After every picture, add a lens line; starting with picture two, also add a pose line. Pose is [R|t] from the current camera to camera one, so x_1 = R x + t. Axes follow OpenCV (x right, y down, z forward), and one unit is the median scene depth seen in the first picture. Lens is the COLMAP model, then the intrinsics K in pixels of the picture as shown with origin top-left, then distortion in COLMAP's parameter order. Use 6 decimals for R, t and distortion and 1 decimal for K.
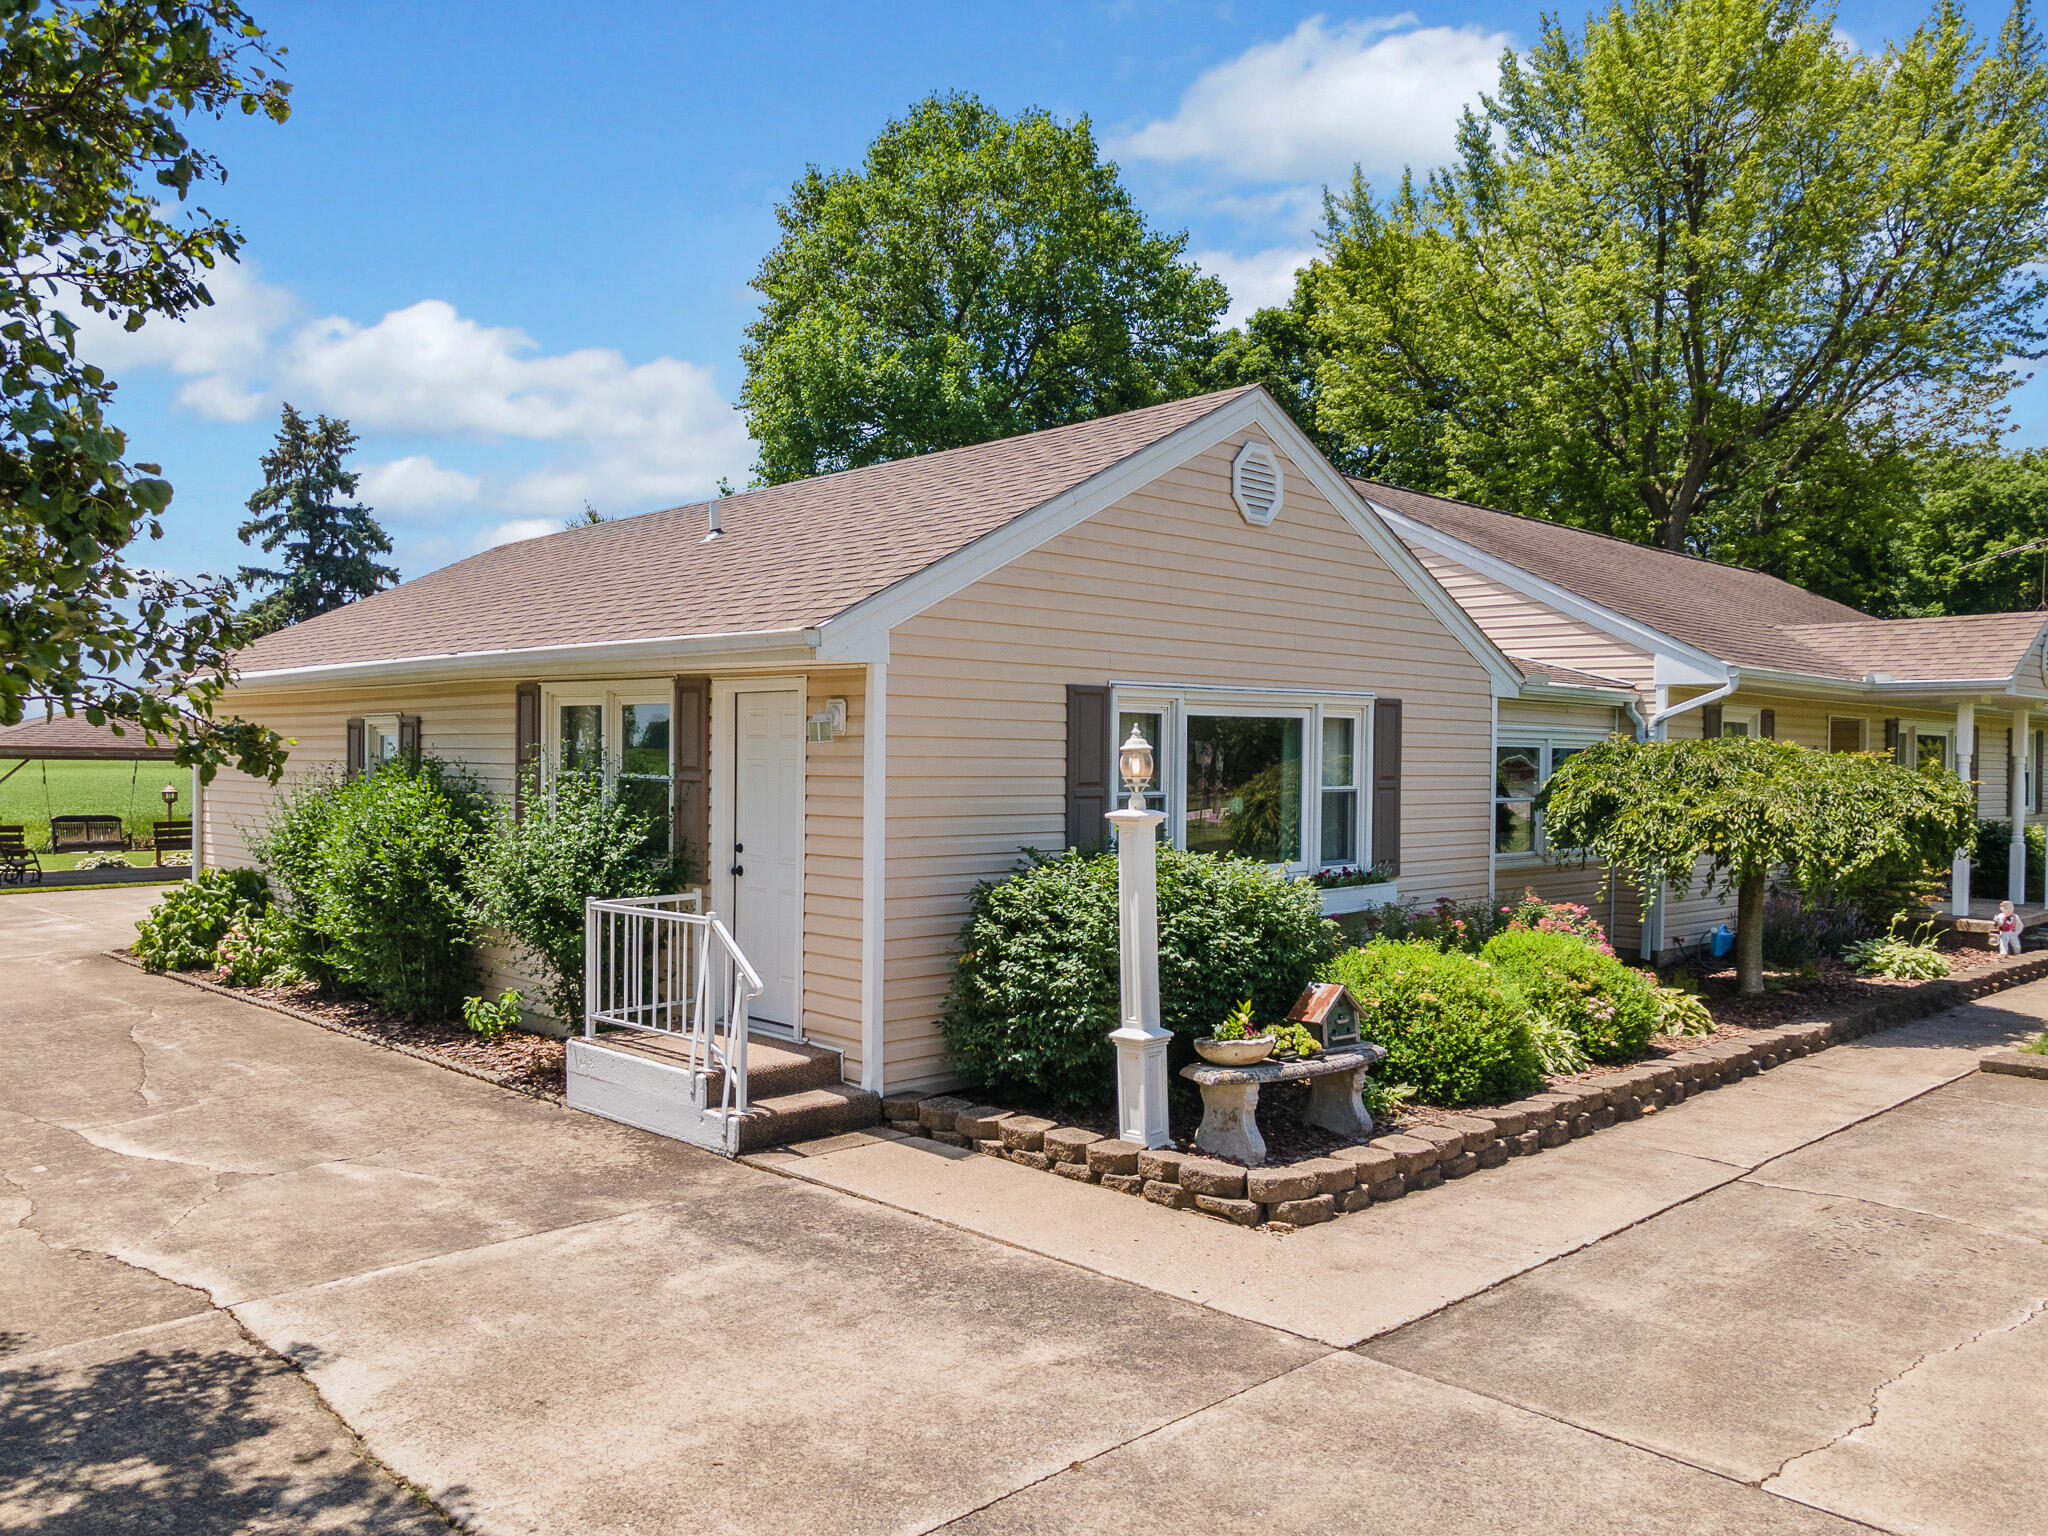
lens RADIAL K [[1573.8, 0, 1024.0], [0, 1573.8, 768.0], [0, 0, 1]] dist [0.011944, 0.000461]
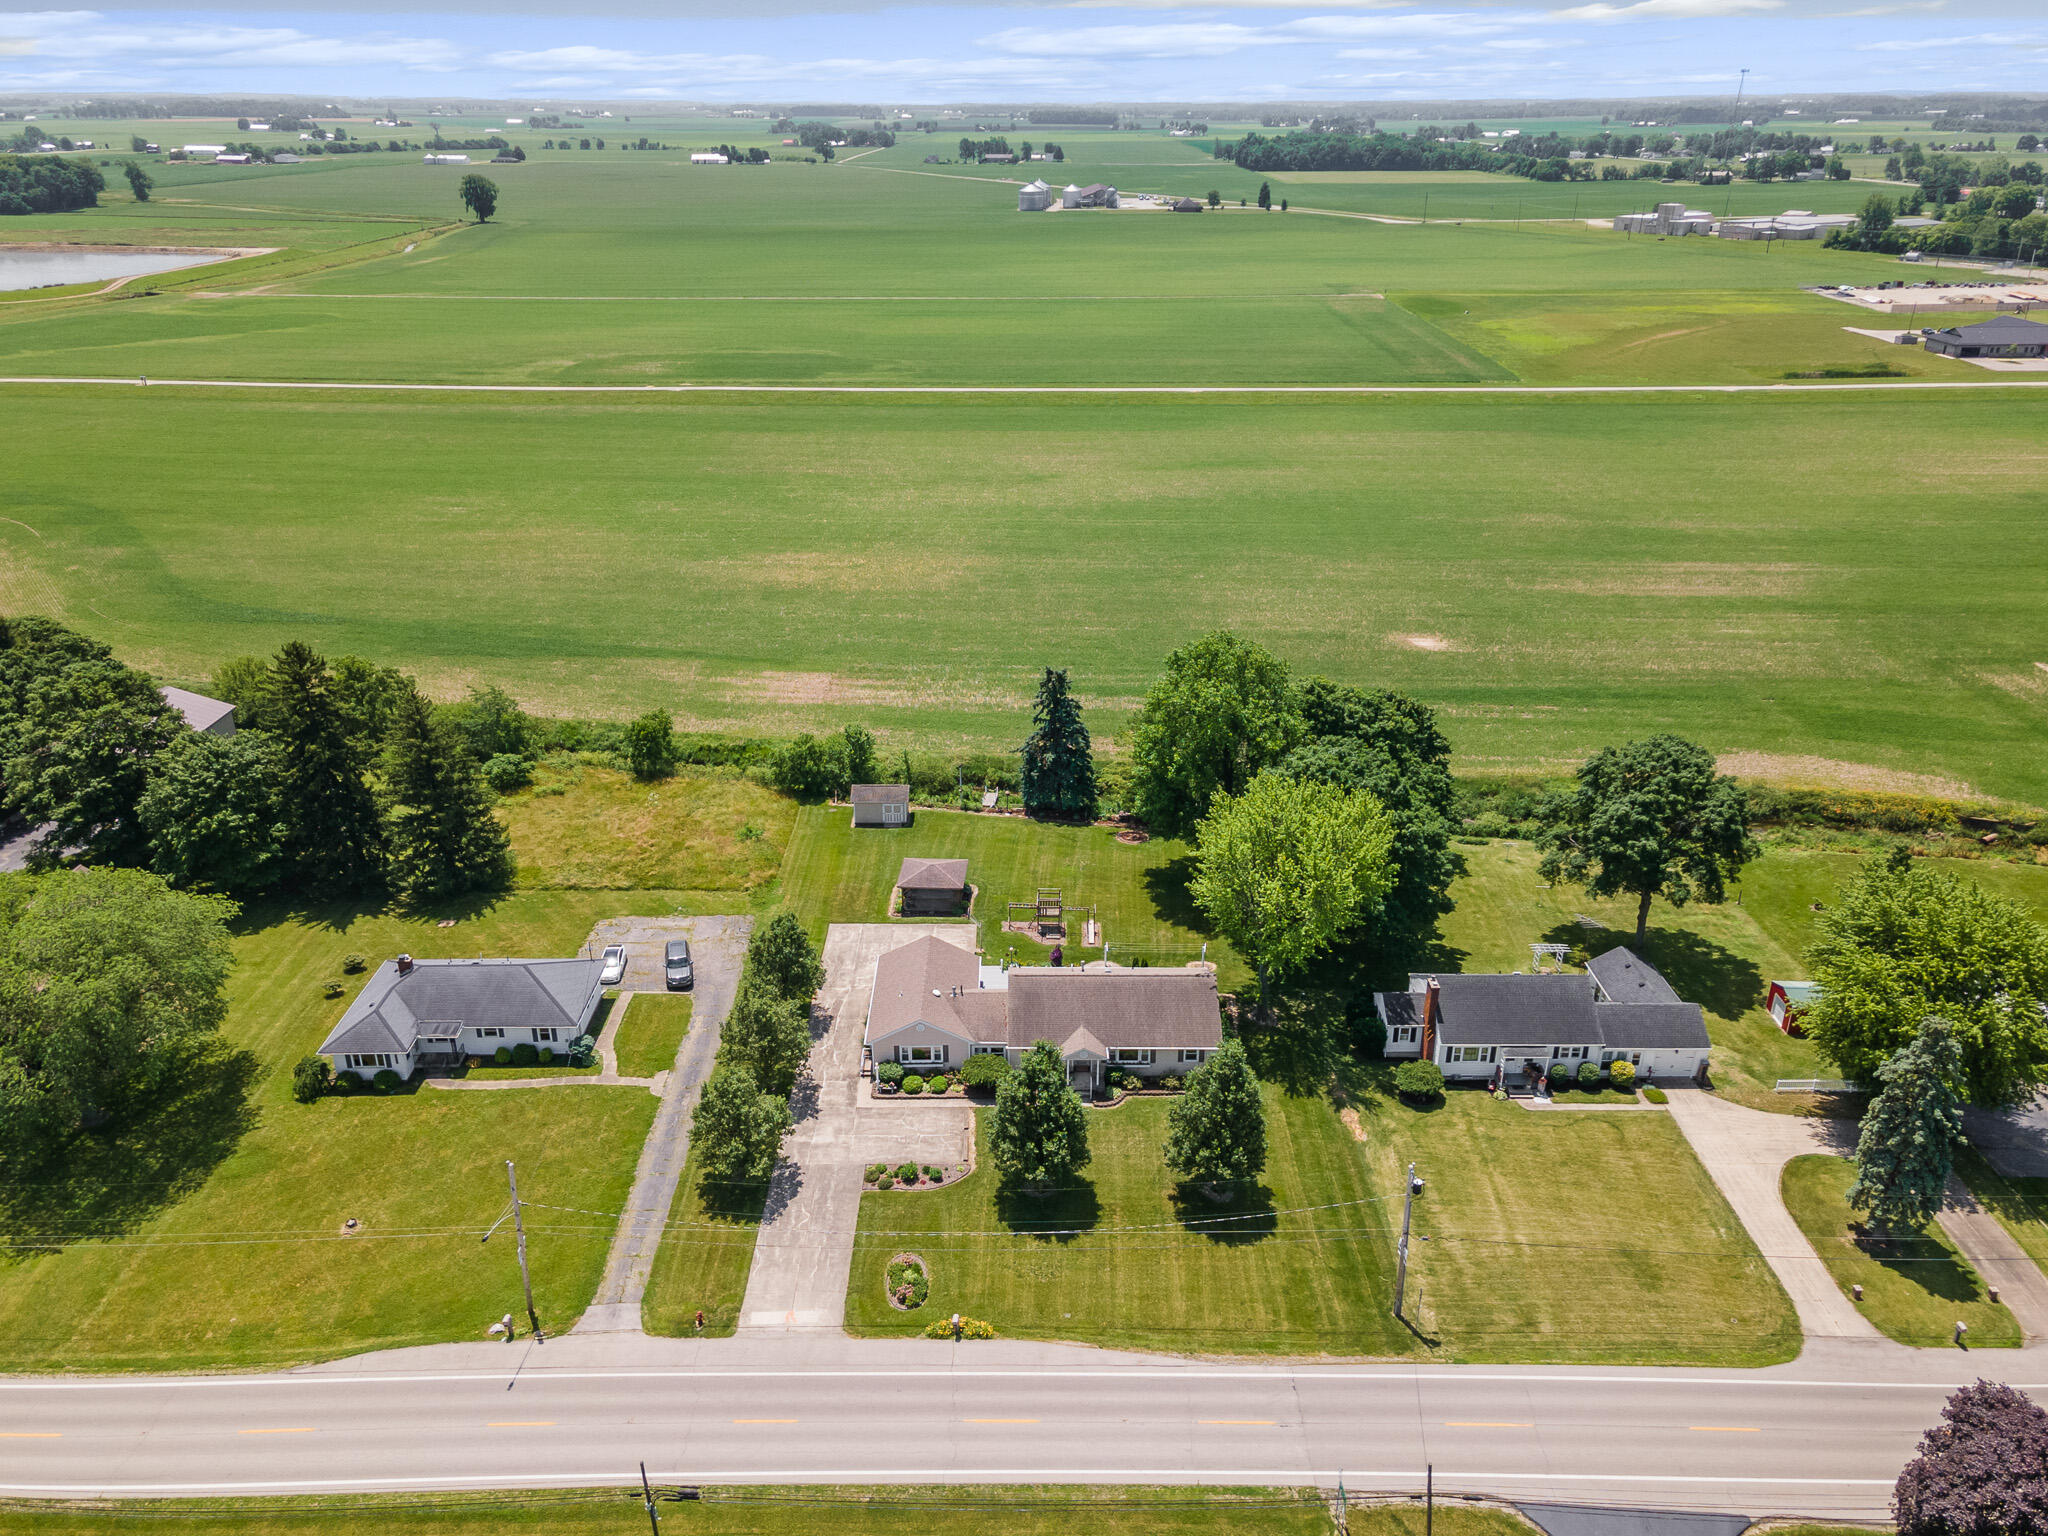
lens RADIAL K [[1522.5, 0, 1024.0], [0, 1522.5, 768.0], [0, 0, 1]] dist [0.074487, -0.276882]
pose [[0.722811, 0.273203, -0.634747, 1.614138], [0.001193, 0.918037, 0.396493, -1.414511], [0.691044, -0.287347, 0.663242, -1.143483]]
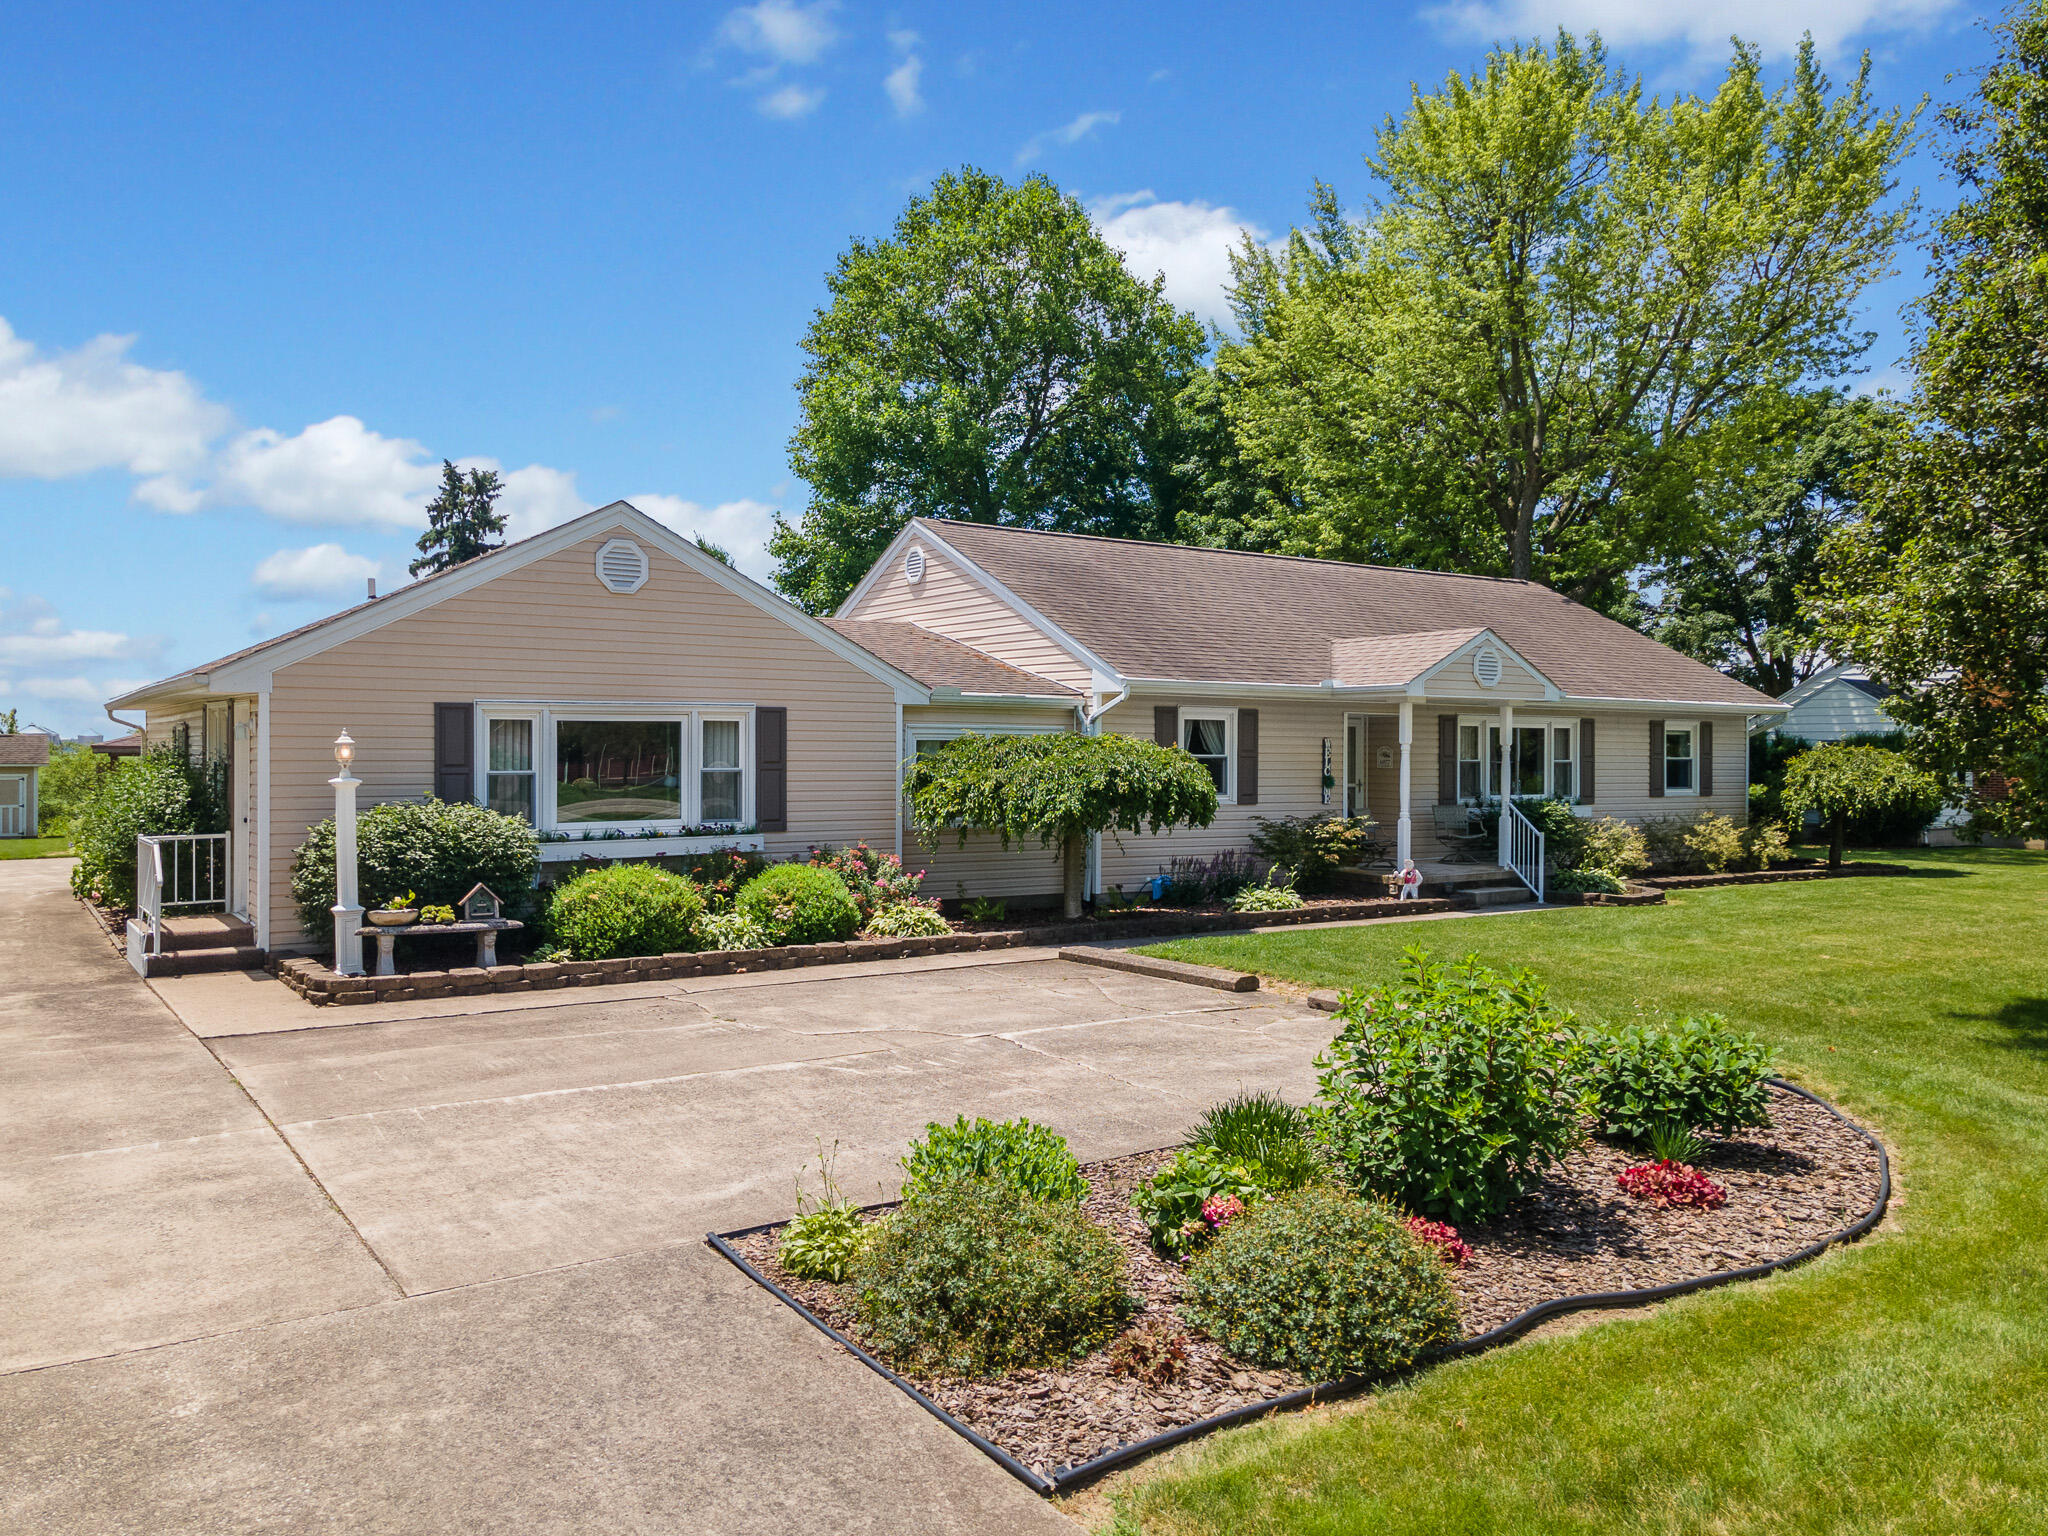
lens RADIAL K [[1536.8, 0, 1024.0], [0, 1536.8, 768.0], [0, 0, 1]] dist [0.024793, 0.006526]
pose [[0.985001, -0.003119, -0.172519, 0.201792], [0.003651, 0.999990, 0.002767, 0.002487], [0.172508, -0.003356, 0.985002, -0.098438]]
